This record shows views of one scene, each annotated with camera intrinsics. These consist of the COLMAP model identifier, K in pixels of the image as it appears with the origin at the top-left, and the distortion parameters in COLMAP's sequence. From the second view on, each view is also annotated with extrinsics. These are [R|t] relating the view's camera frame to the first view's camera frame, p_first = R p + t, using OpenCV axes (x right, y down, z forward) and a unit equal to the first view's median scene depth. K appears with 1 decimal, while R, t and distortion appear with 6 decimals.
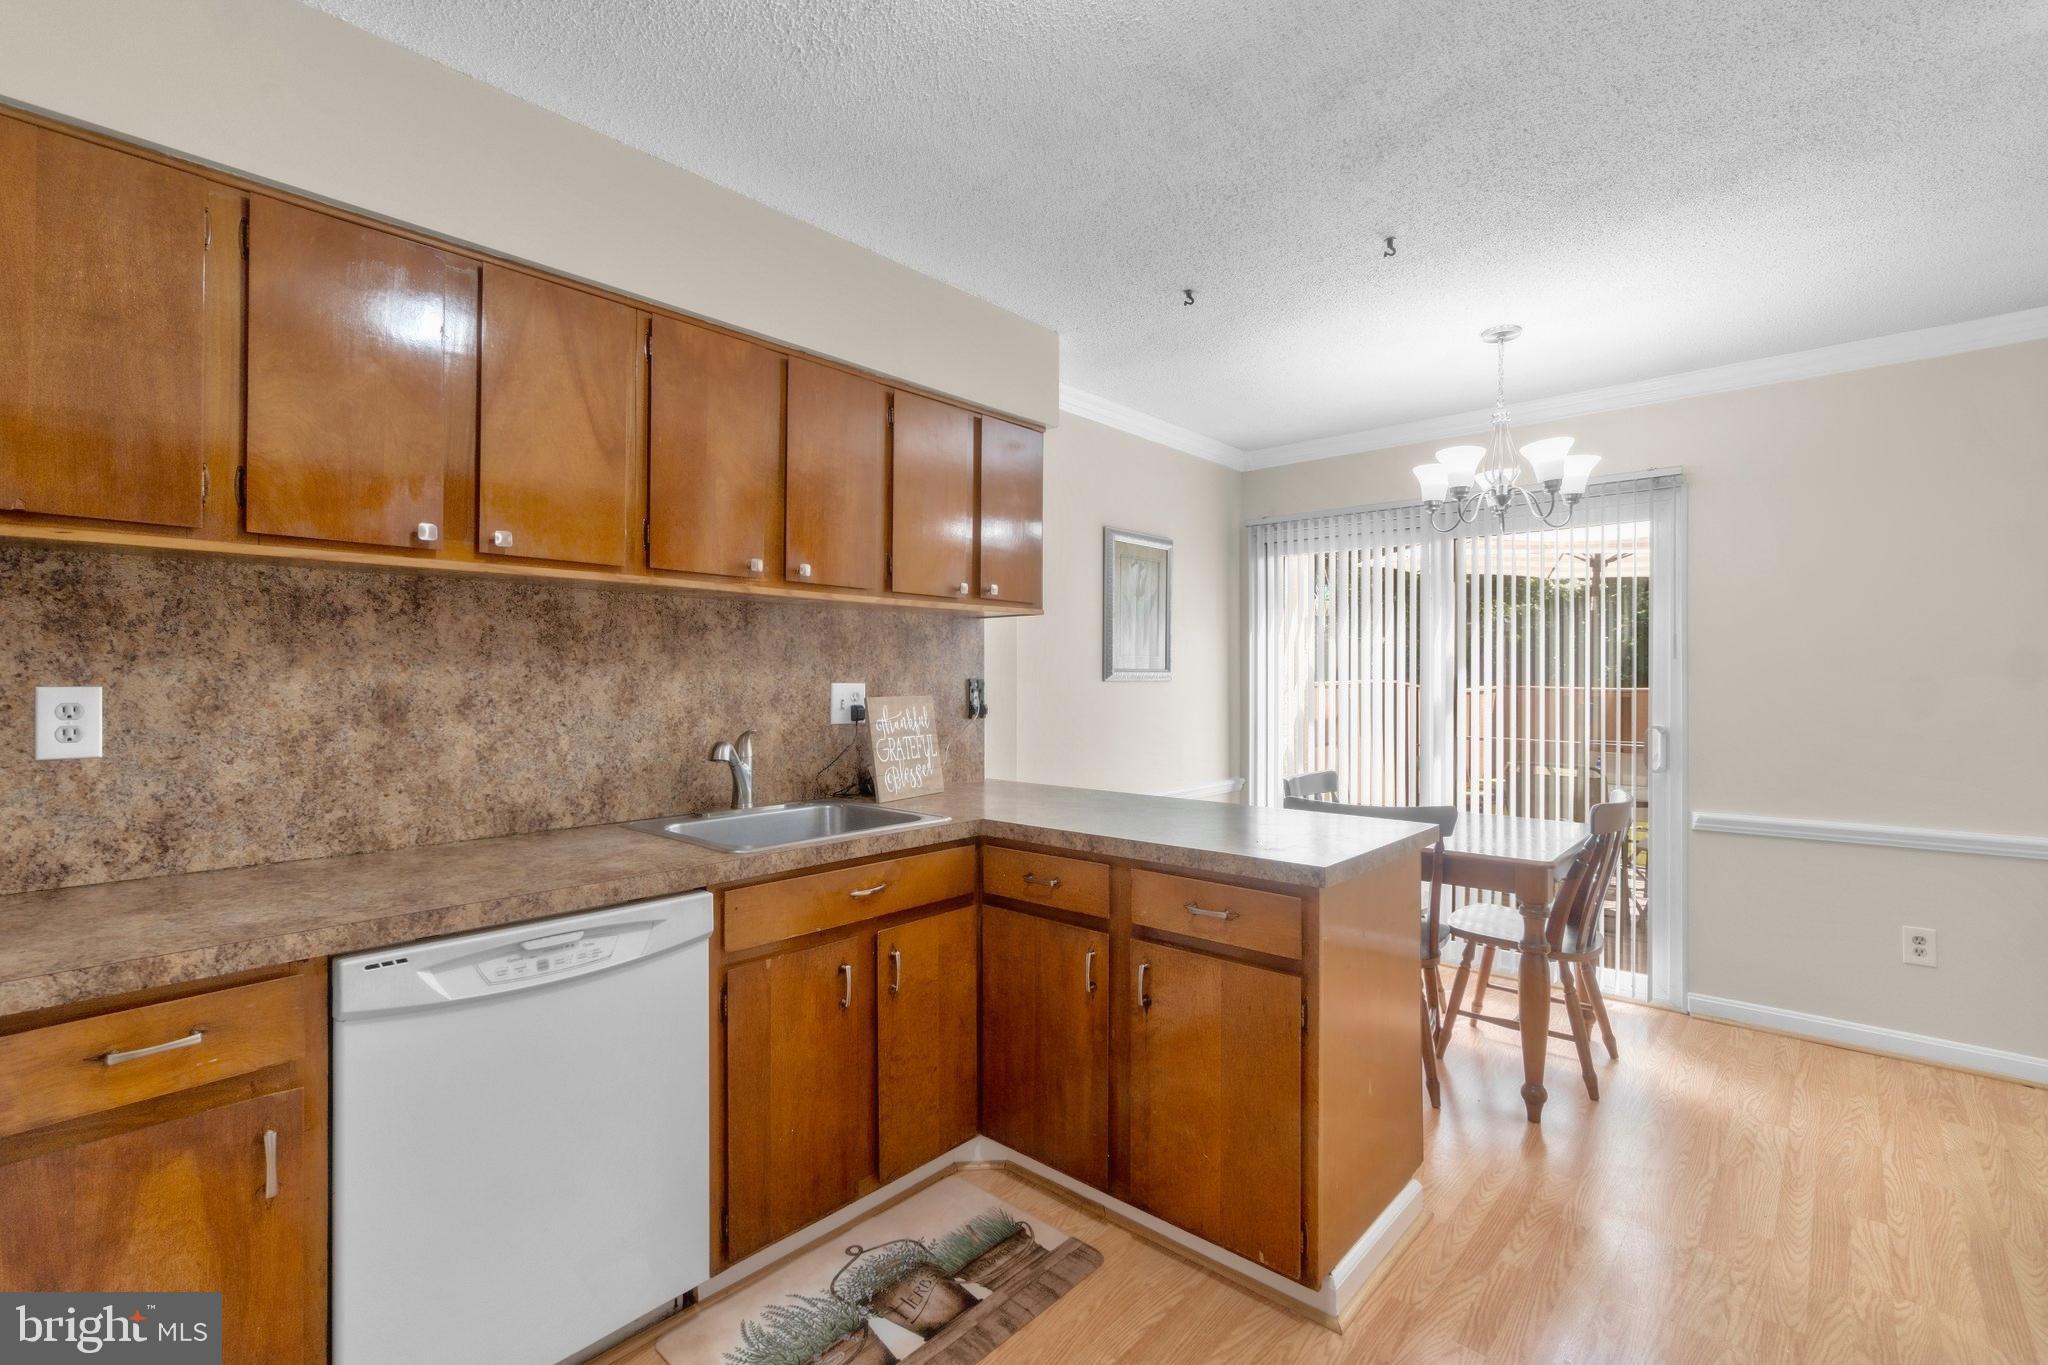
lens RADIAL K [[900.3, 0, 1093.9], [0, 900.3, 671.6], [0, 0, 1]] dist [-0.000228, 0.000267]
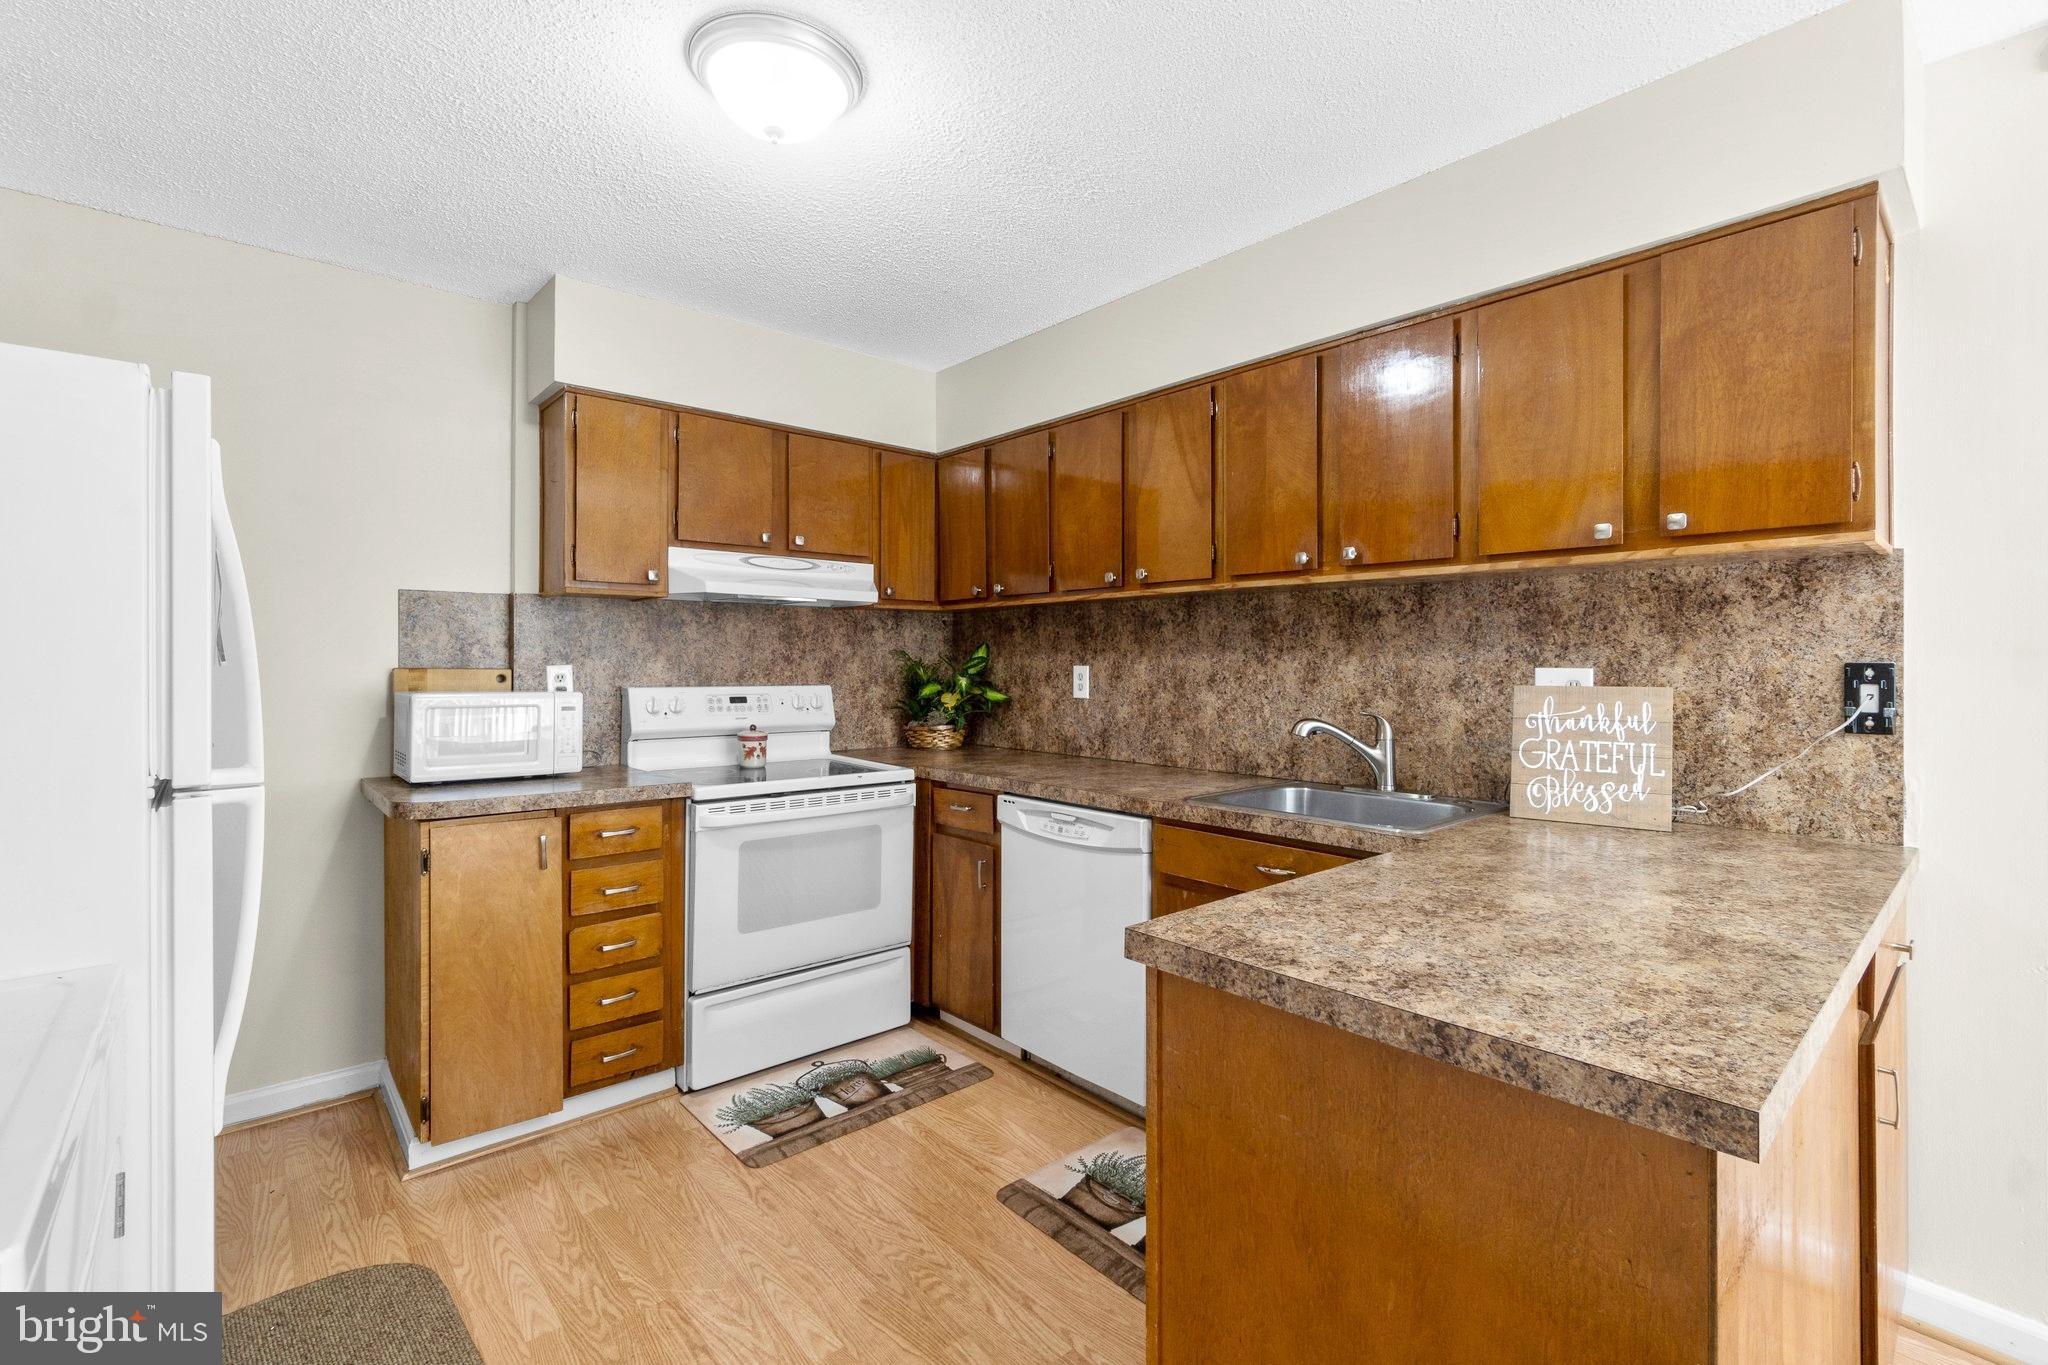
lens RADIAL K [[900.3, 0, 1093.9], [0, 900.3, 671.6], [0, 0, 1]] dist [-0.000228, 0.000267]
pose [[-0.103292, 0.009020, -0.994610, 0.555399], [0.006309, 0.999945, 0.008413, 0.006489], [0.994631, -0.005406, -0.103343, 0.661821]]
